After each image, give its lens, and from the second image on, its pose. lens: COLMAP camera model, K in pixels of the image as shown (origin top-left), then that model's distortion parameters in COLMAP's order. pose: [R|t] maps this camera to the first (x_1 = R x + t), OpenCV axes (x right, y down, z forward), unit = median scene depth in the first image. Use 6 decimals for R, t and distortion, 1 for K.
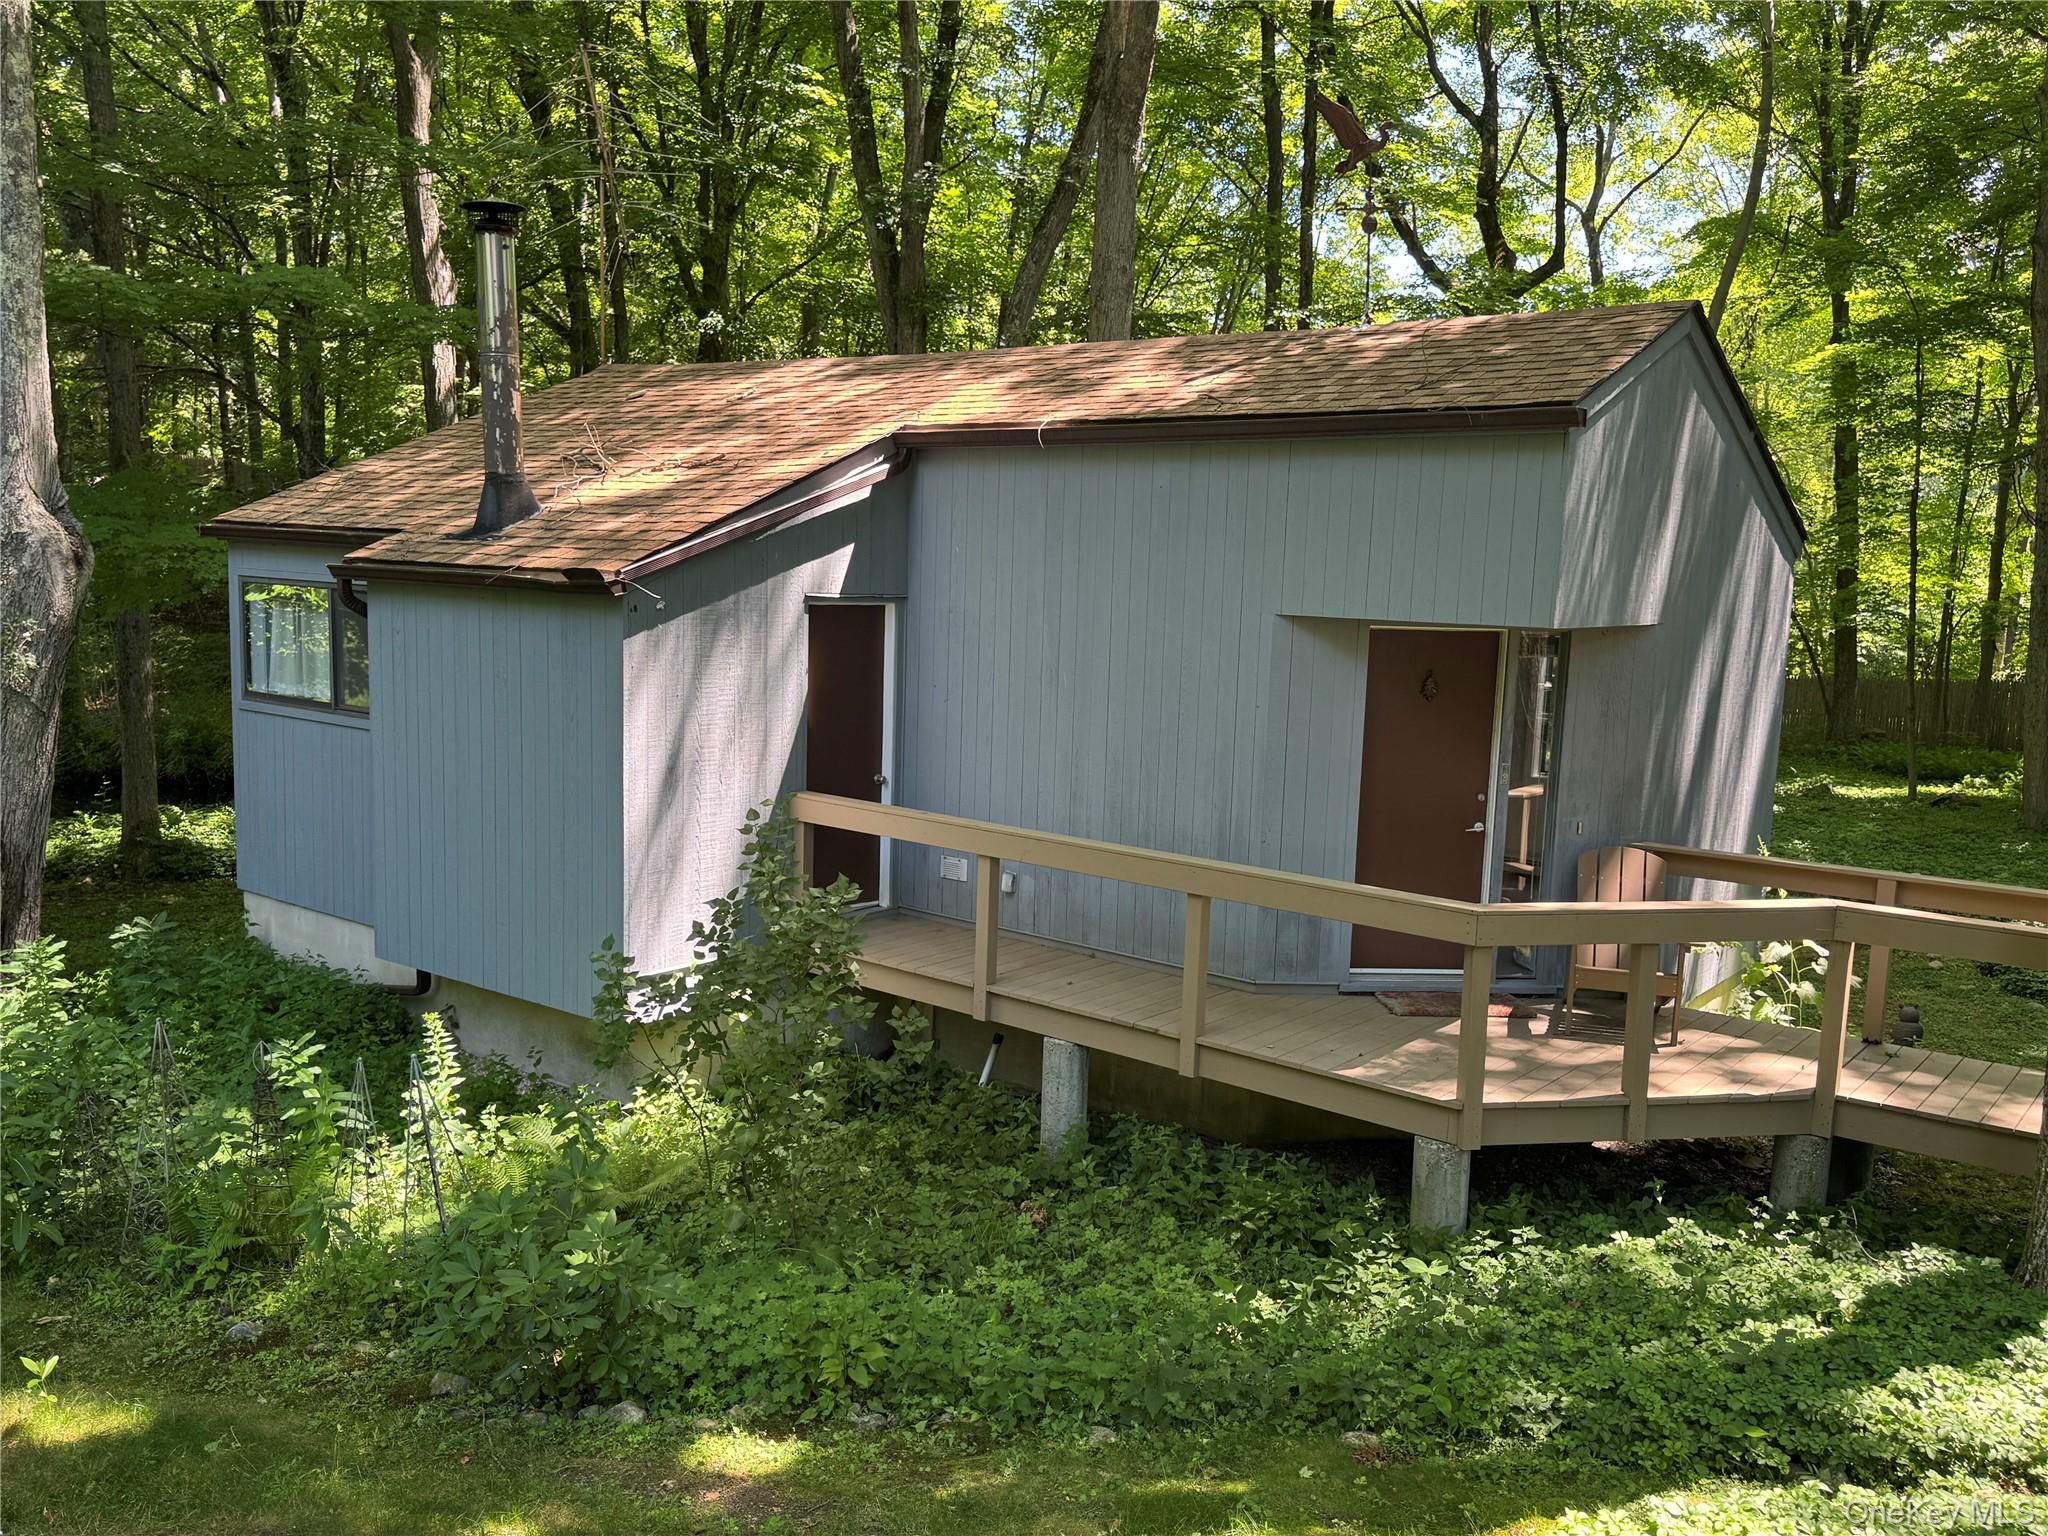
lens RADIAL K [[1668.4, 0, 1024.0], [0, 1668.4, 768.0], [0, 0, 1]] dist [0.118408, -0.181723]
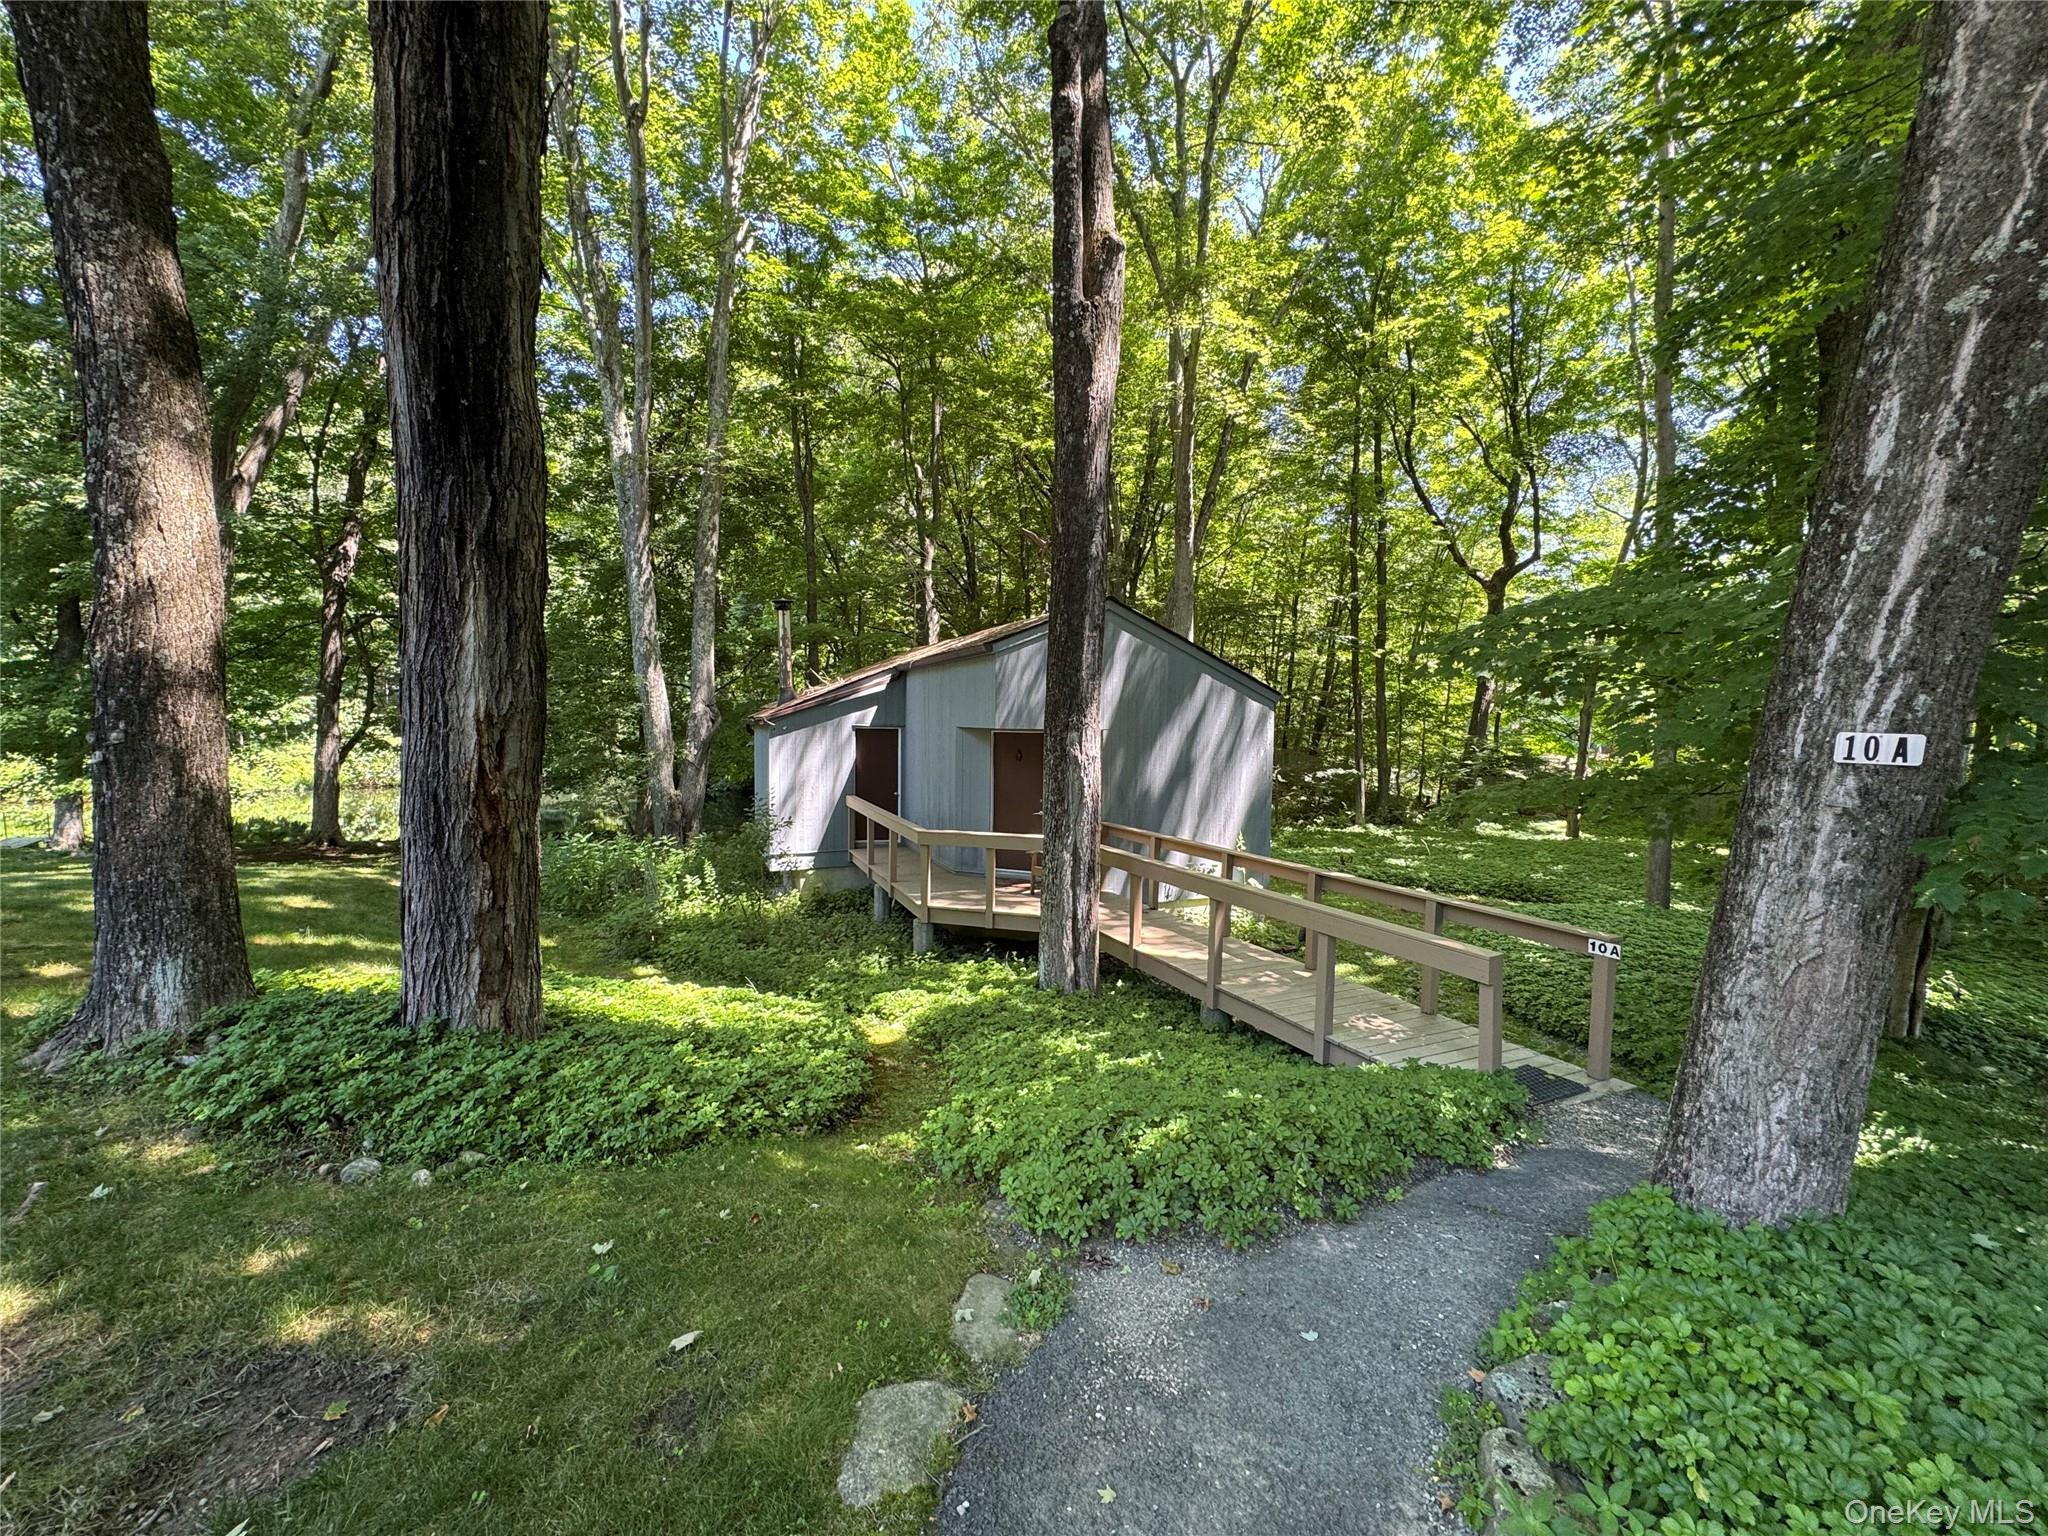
lens RADIAL K [[813.6, 0, 1028.8], [0, 813.6, 767.3], [0, 0, 1]] dist [-0.002044, 0.000092]
pose [[0.881714, 0.005314, -0.471754, 0.767433], [-0.043433, 0.996604, -0.069951, 0.050286], [0.469780, 0.082166, 0.878951, -0.050159]]
